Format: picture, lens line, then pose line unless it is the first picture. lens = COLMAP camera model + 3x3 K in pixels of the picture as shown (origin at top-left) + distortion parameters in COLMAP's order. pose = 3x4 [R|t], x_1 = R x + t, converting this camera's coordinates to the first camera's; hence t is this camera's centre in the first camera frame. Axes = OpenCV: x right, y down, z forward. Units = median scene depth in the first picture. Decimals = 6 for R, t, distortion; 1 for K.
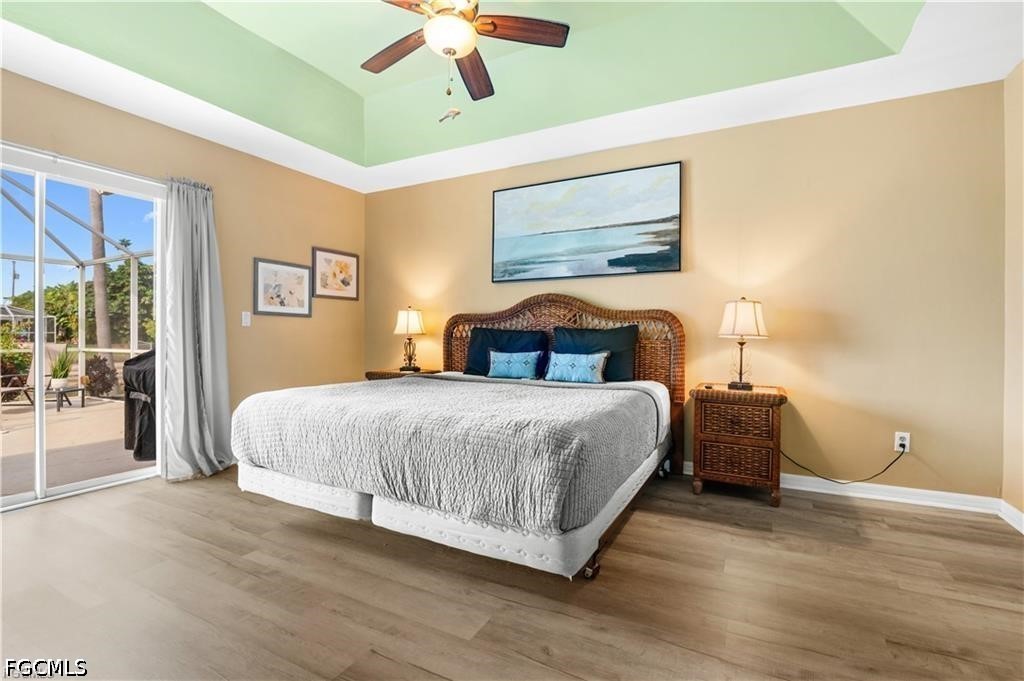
lens RADIAL K [[482.4, 0, 510.0], [0, 482.4, 341.1], [0, 0, 1]] dist [-0.021019, 0.000965]
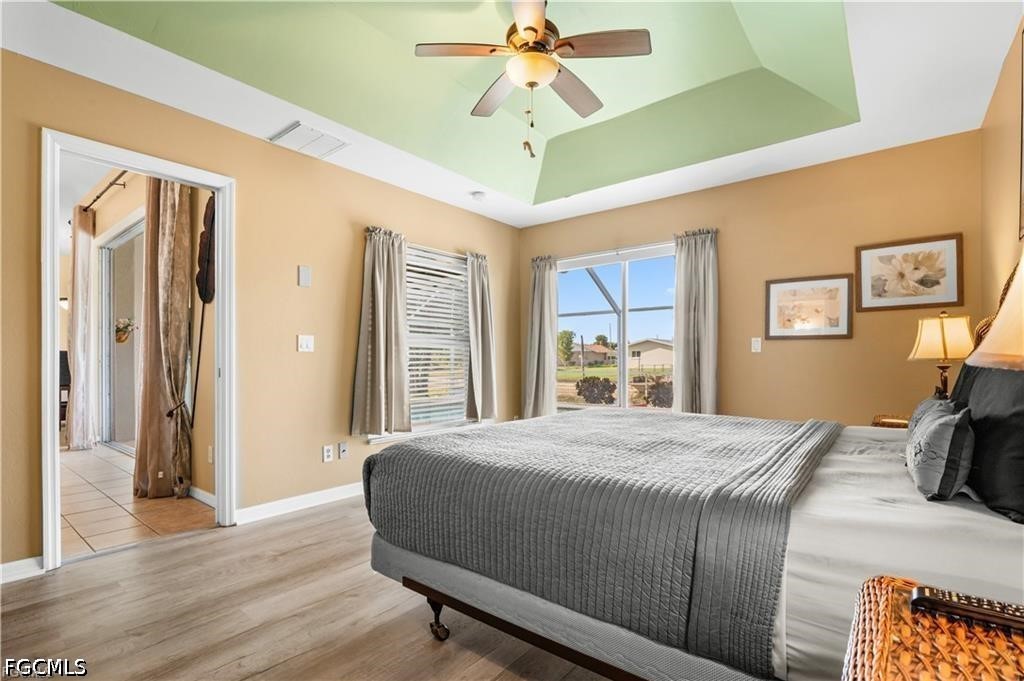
lens RADIAL K [[482.4, 0, 505.2], [0, 482.4, 358.7], [0, 0, 1]] dist [-0.021019, 0.000965]
pose [[-0.193560, 0.001274, -0.981088, 0.463183], [-0.002925, 0.999994, 0.001876, -0.016274], [0.981084, 0.003233, -0.193555, 0.605098]]
